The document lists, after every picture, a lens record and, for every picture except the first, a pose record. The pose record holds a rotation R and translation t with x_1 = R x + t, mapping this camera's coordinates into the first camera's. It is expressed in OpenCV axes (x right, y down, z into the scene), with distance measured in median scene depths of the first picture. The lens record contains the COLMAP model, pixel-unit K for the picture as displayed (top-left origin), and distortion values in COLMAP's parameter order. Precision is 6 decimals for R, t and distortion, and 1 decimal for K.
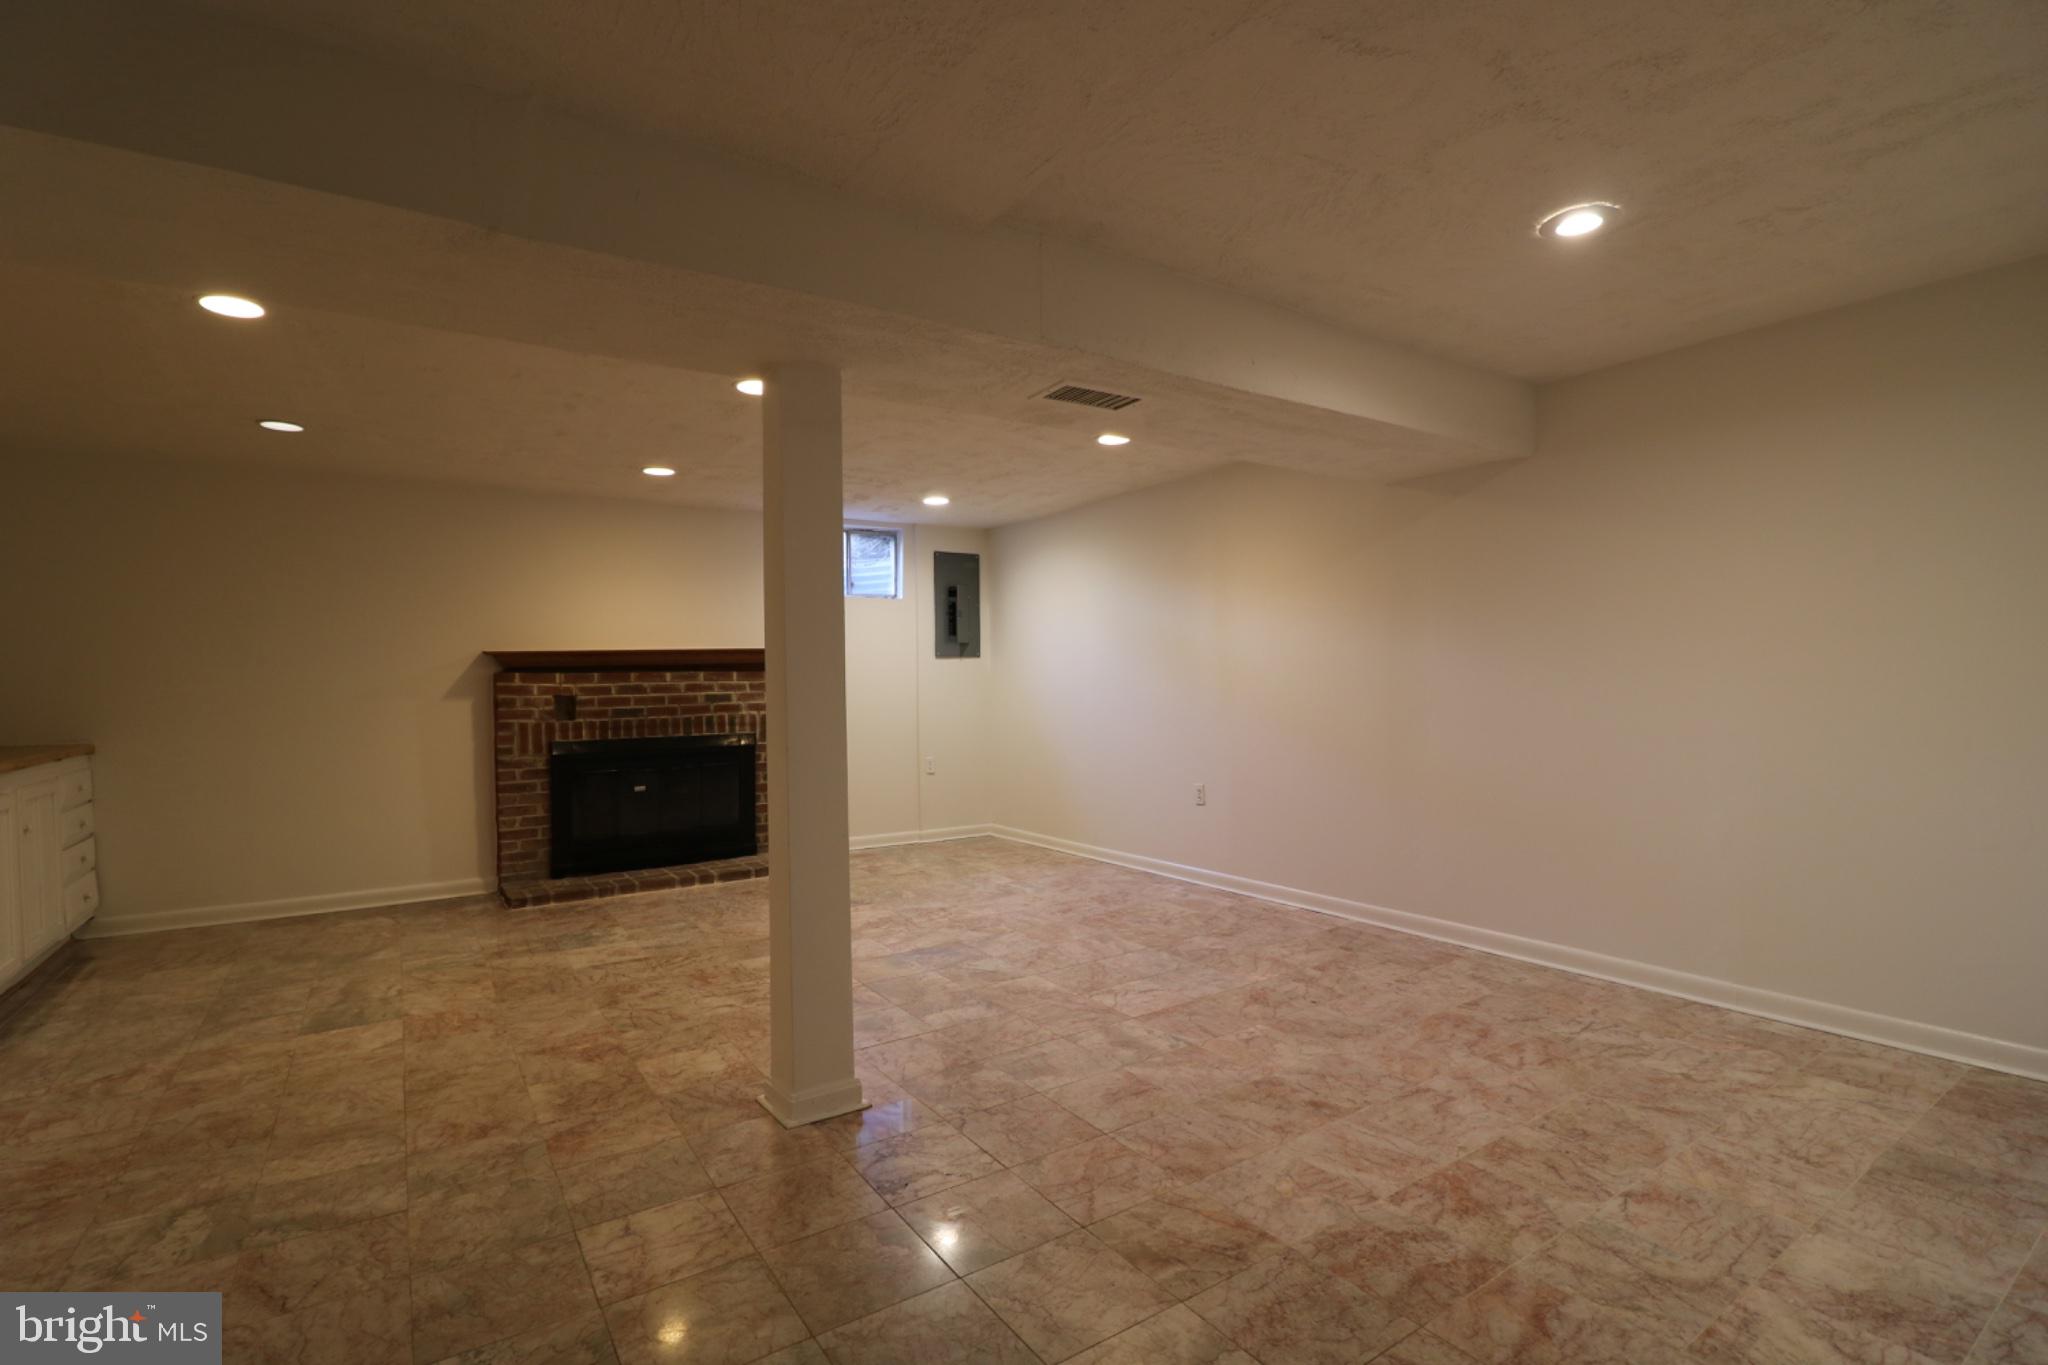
lens RADIAL K [[952.4, 0, 1020.6], [0, 952.4, 683.0], [0, 0, 1]] dist [-0.004350, -0.005294]
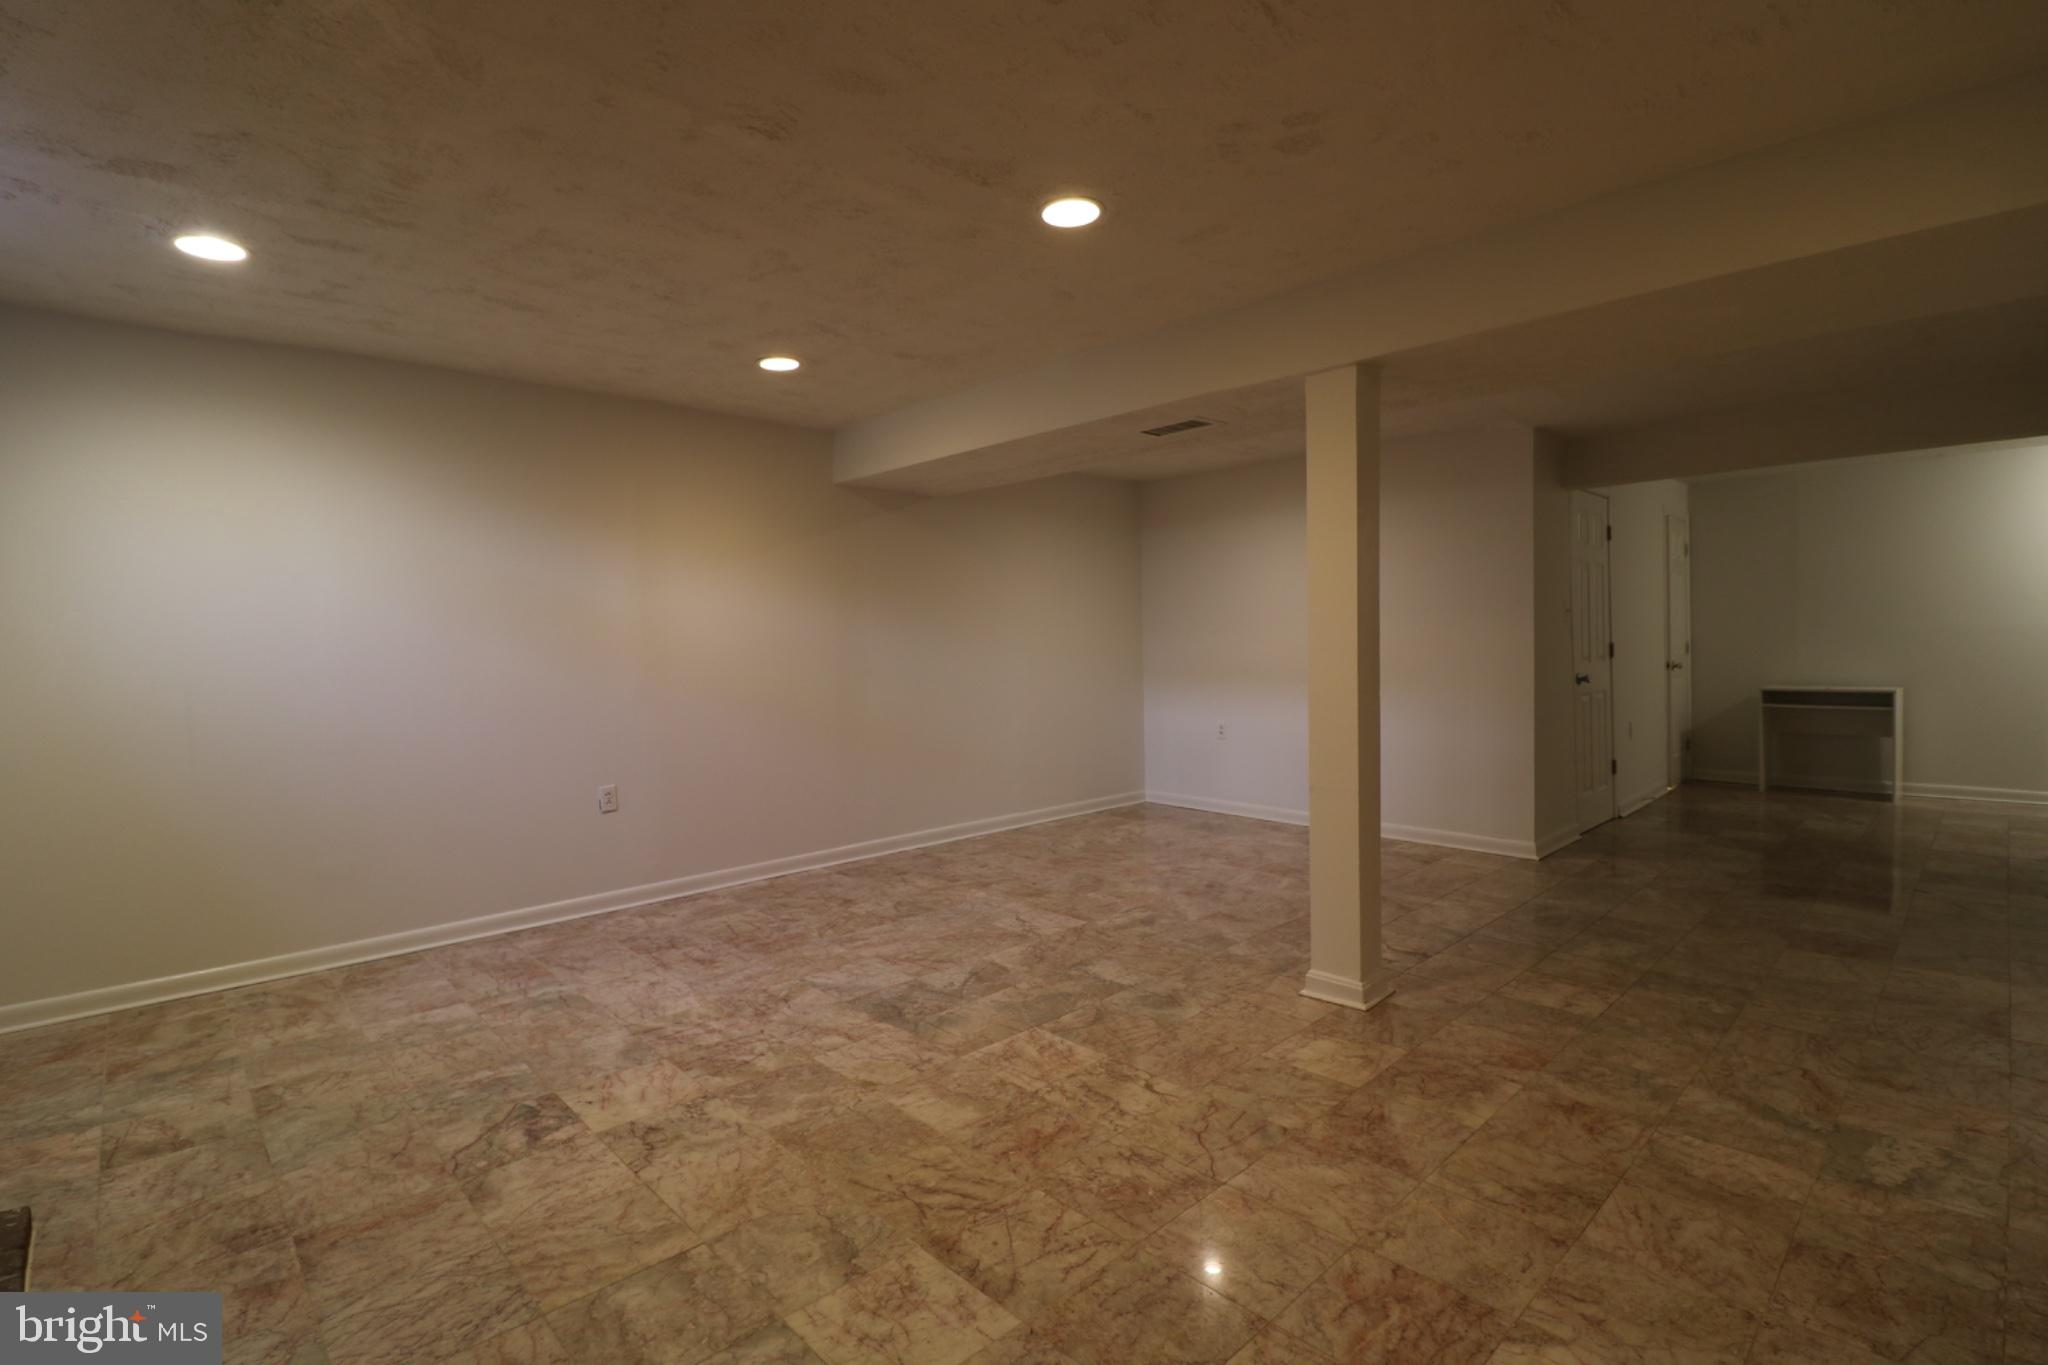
lens RADIAL K [[952.4, 0, 1022.7], [0, 952.4, 682.8], [0, 0, 1]] dist [-0.004350, -0.005294]
pose [[-0.173961, -0.025150, 0.984431, -1.107317], [0.024019, 0.999268, 0.029773, 0.008252], [-0.984460, 0.028824, -0.173230, 1.347713]]
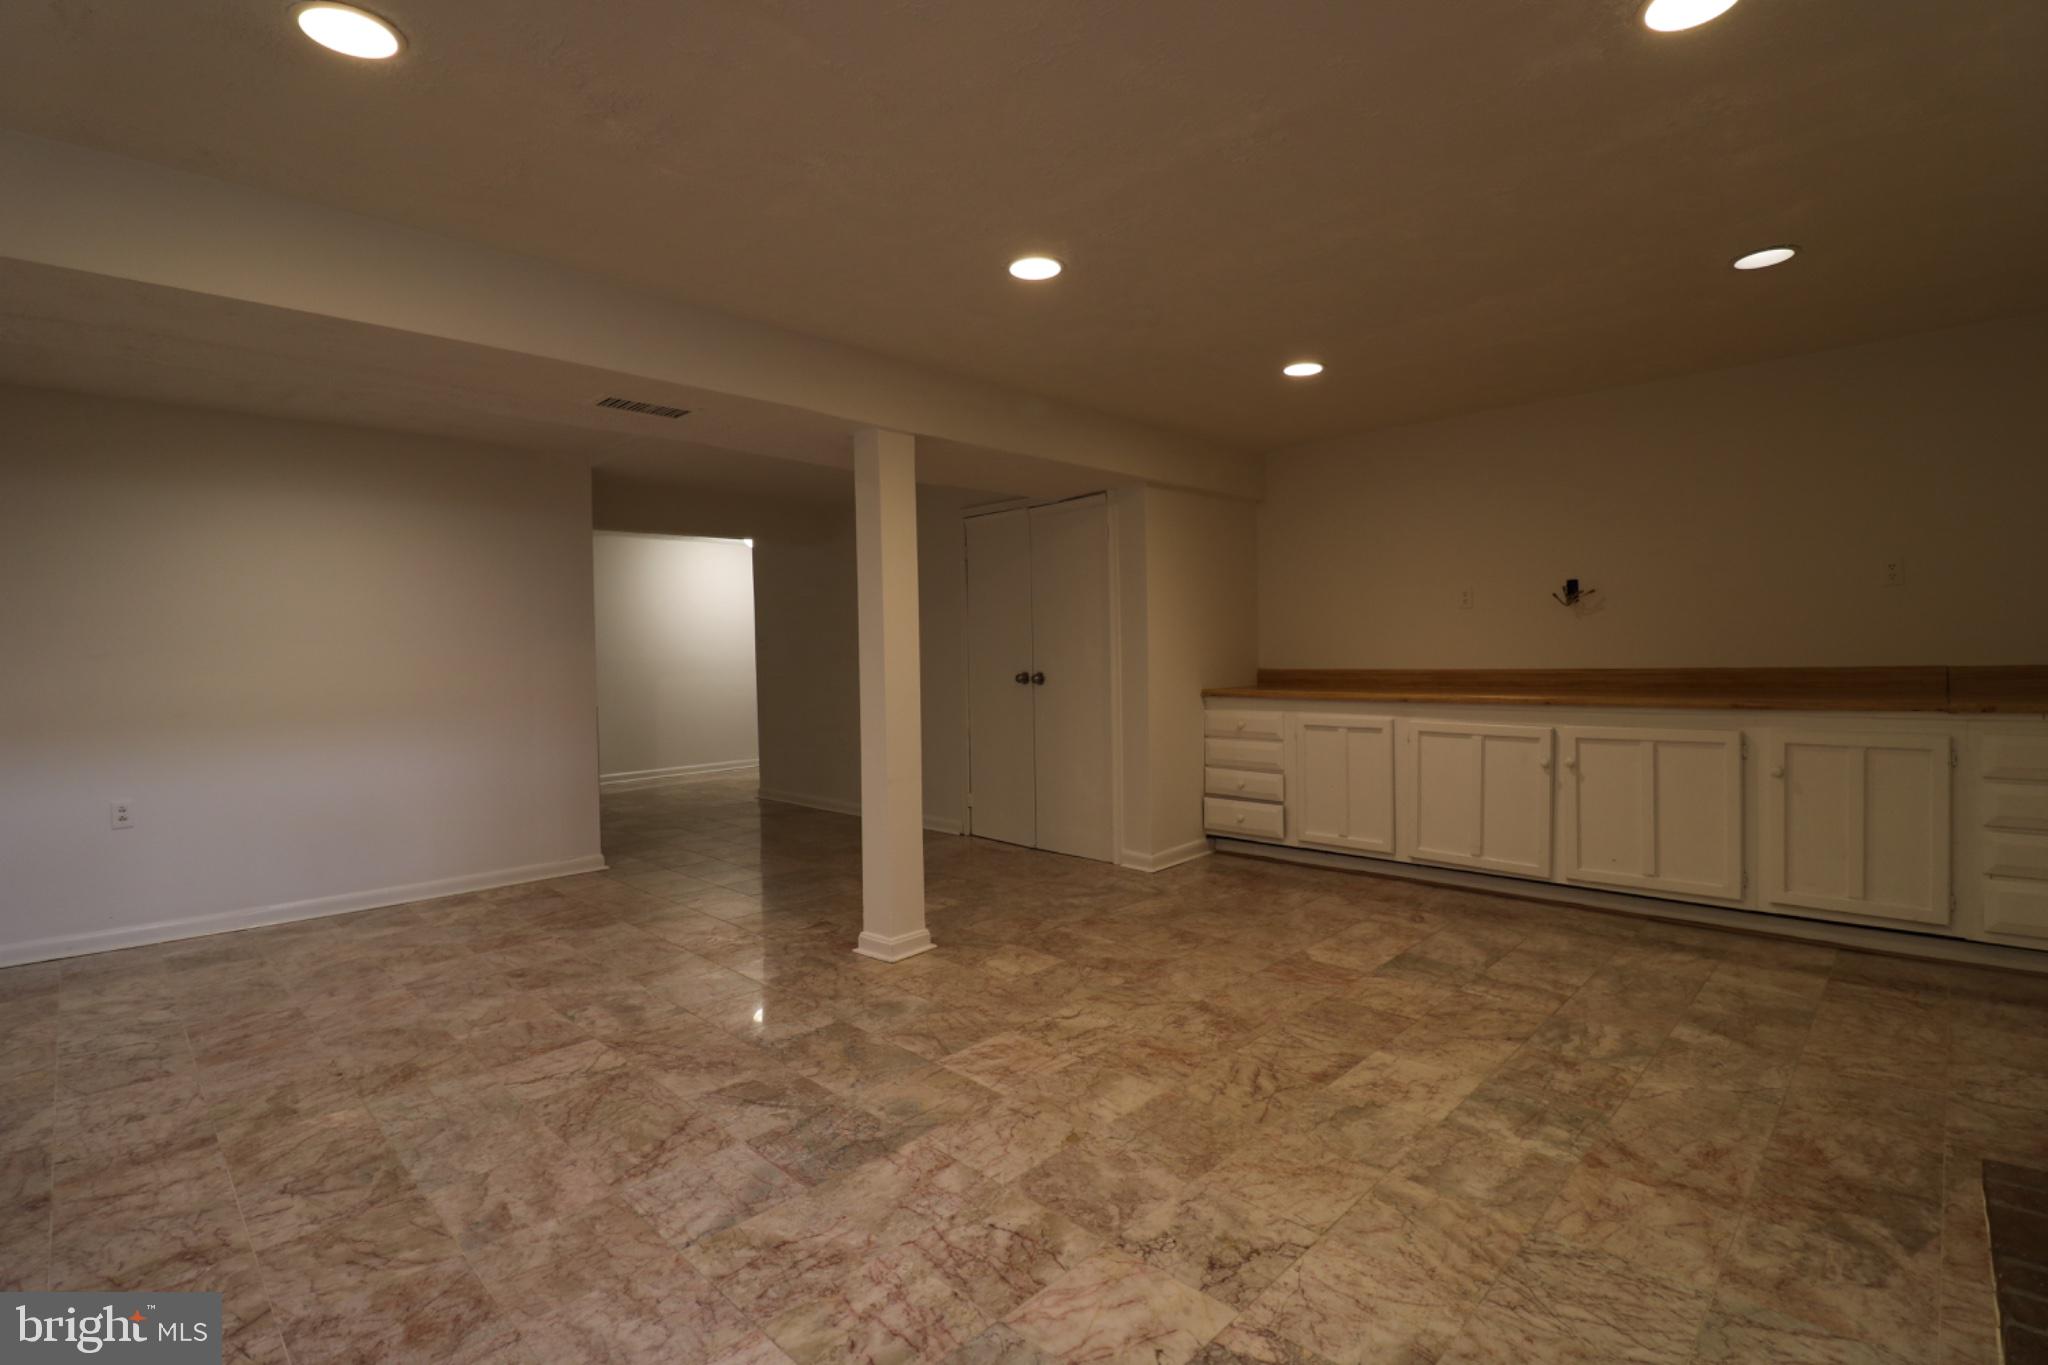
lens RADIAL K [[952.4, 0, 1030.4], [0, 952.4, 677.0], [0, 0, 1]] dist [-0.004350, -0.005294]
pose [[-0.976804, 0.041911, -0.209994, -0.114061], [0.035473, 0.998781, 0.034334, -0.004929], [0.211177, 0.026088, -0.977100, 2.045821]]
